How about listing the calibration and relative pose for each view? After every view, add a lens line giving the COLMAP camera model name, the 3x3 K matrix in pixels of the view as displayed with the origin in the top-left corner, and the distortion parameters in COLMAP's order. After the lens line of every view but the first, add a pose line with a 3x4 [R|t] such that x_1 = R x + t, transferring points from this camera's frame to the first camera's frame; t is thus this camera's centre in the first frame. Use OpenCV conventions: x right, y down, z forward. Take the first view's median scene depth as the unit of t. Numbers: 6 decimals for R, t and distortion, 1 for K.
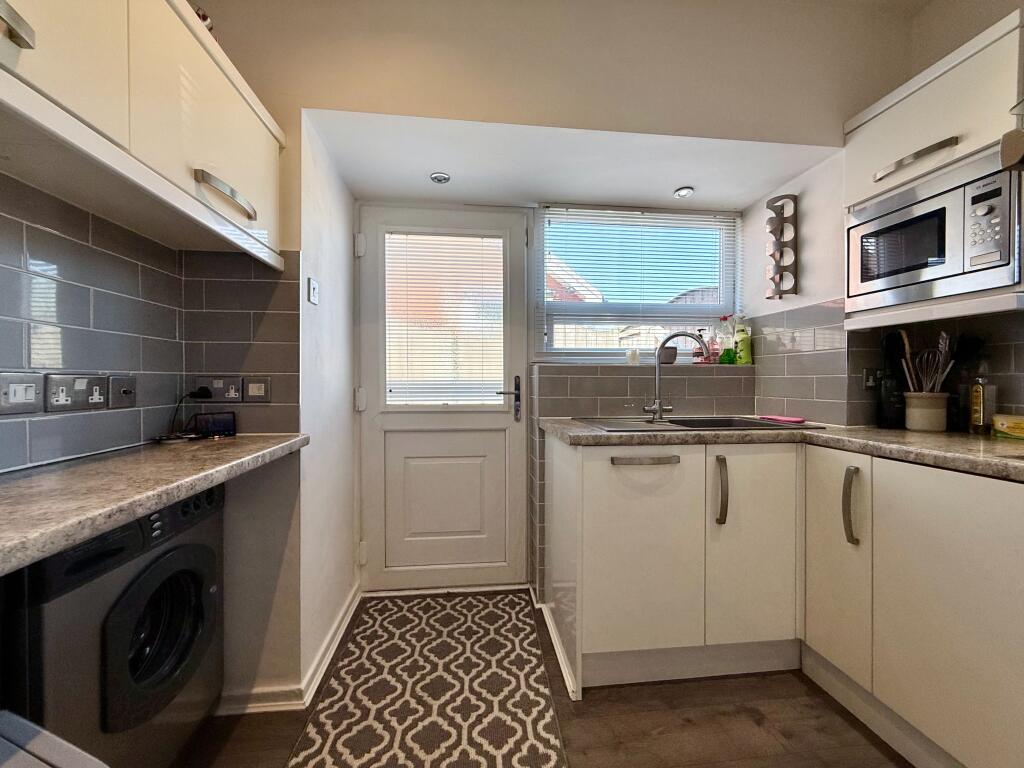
lens RADIAL K [[405.3, 0, 508.1], [0, 405.3, 382.5], [0, 0, 1]] dist [-0.001248, 0.000143]
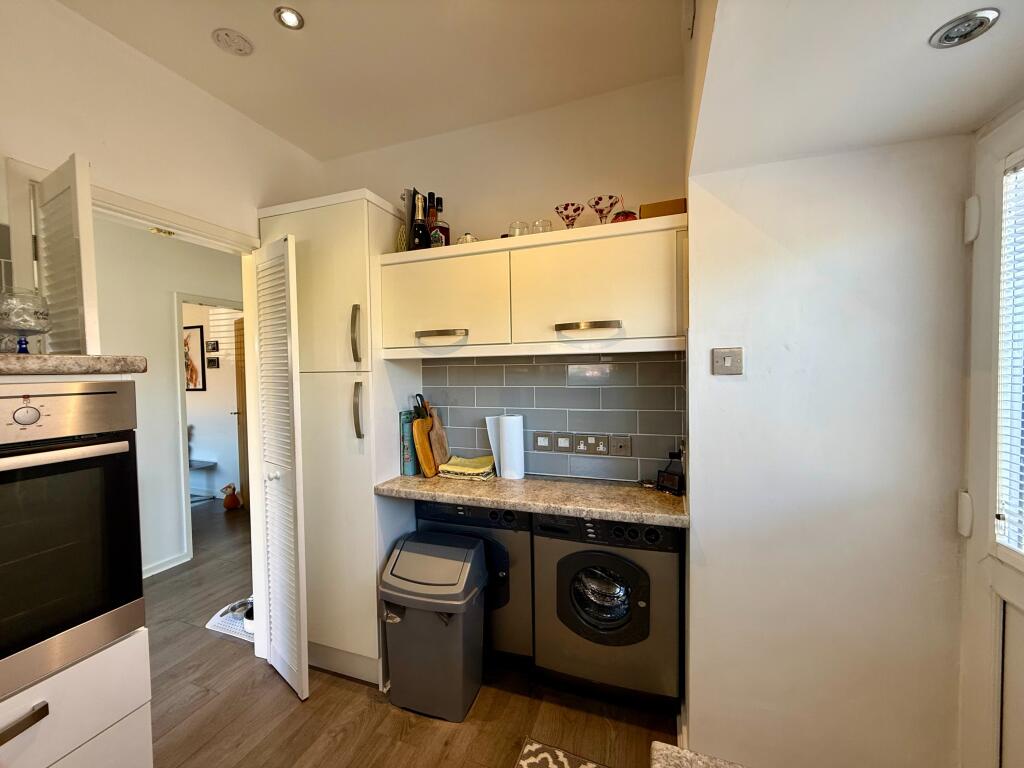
lens RADIAL K [[405.3, 0, 511.3], [0, 405.3, 384.2], [0, 0, 1]] dist [-0.001248, 0.000143]
pose [[-0.448974, 0.035279, -0.892848, 0.739499], [0.009485, 0.999352, 0.034718, -0.308710], [0.893495, 0.007119, -0.449017, 1.442901]]
